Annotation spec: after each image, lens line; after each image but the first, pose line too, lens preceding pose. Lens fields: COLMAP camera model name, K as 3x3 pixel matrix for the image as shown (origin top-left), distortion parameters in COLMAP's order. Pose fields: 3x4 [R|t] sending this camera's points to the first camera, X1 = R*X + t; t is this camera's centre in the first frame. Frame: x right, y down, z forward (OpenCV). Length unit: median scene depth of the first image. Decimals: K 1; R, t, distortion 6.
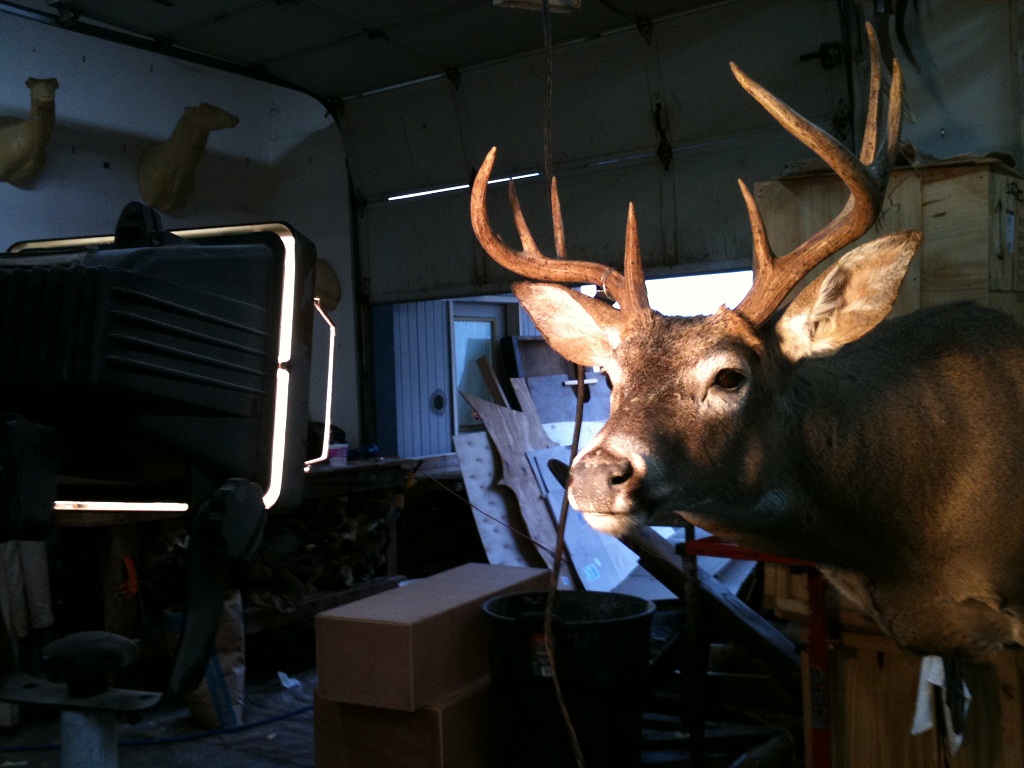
lens RADIAL K [[1074.2, 0, 521.8], [0, 1074.2, 381.1], [0, 0, 1]] dist [0.149303, -0.378252]
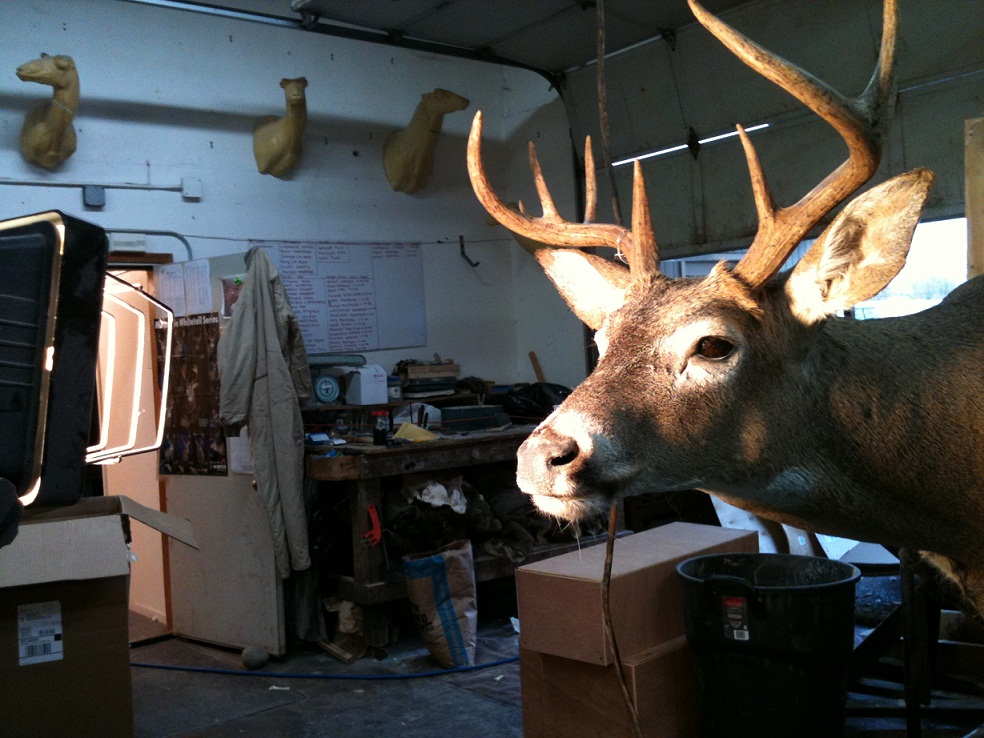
lens RADIAL K [[1032.2, 0, 501.4], [0, 1032.2, 366.2], [0, 0, 1]] dist [0.149303, -0.378252]
pose [[0.964596, -0.019217, -0.263031, 0.207592], [0.025750, 0.999439, 0.021414, -0.007957], [0.262472, -0.027429, 0.964550, 0.093001]]
